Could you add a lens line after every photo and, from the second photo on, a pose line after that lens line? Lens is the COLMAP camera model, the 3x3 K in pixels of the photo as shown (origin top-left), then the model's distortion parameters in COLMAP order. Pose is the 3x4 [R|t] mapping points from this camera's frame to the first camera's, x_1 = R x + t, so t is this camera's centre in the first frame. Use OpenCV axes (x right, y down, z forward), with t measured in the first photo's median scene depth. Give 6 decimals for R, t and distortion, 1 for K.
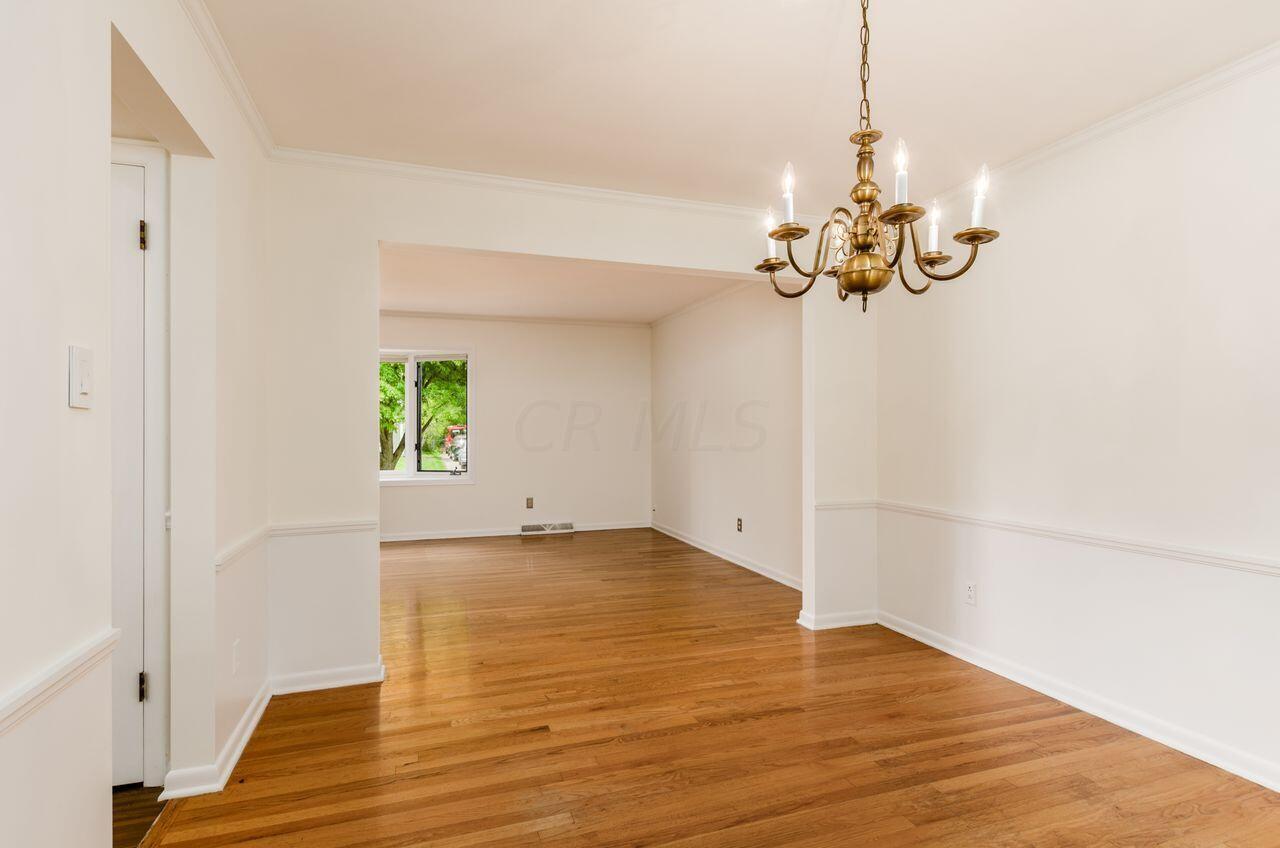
lens RADIAL K [[622.1, 0, 637.8], [0, 622.1, 426.3], [0, 0, 1]] dist [0.009487, -0.000842]
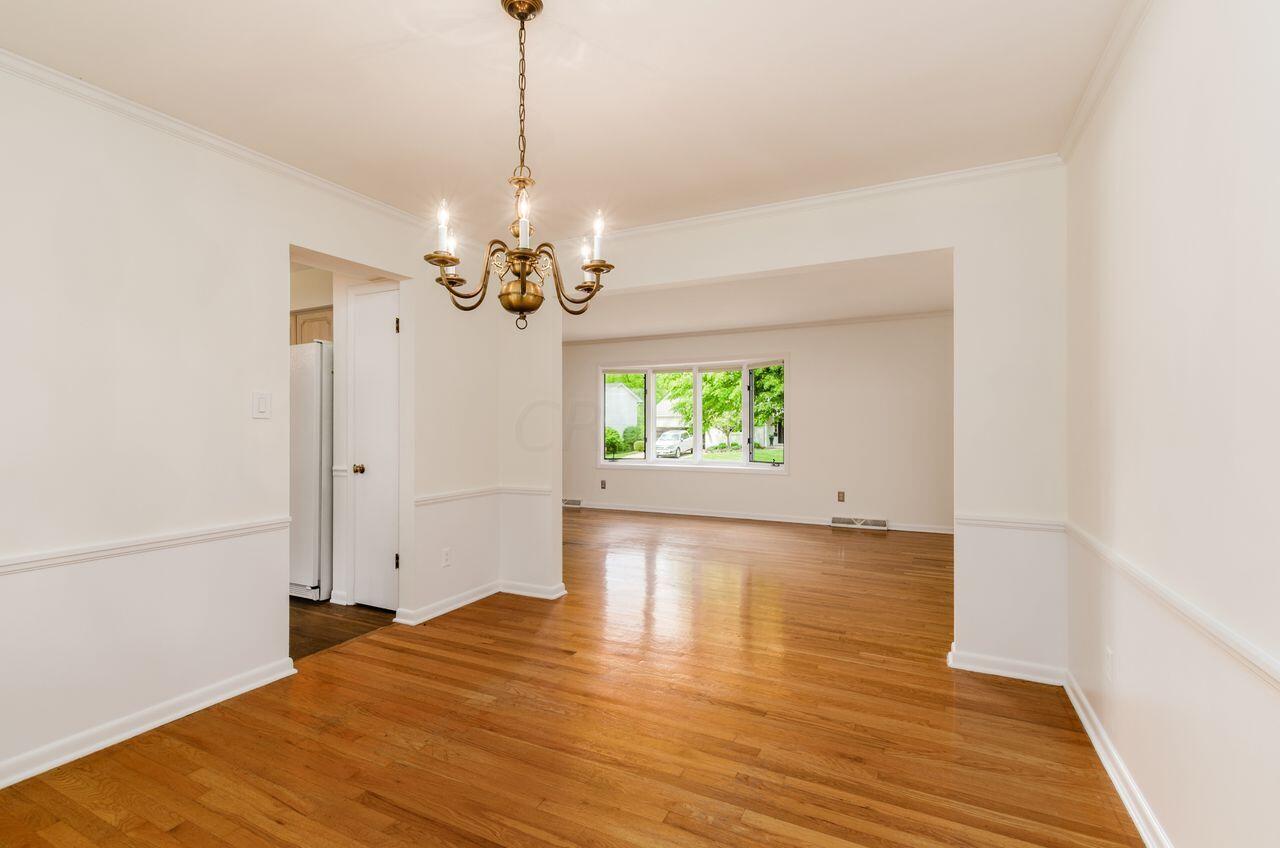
lens RADIAL K [[571.5, 0, 641.3], [0, 571.5, 425.2], [0, 0, 1]] dist [0.001512, 0.000006]
pose [[0.706484, 0.000718, -0.707729, 0.531723], [0.002726, 0.999989, 0.003736, -0.002959], [0.707724, -0.004568, 0.706474, 0.160664]]
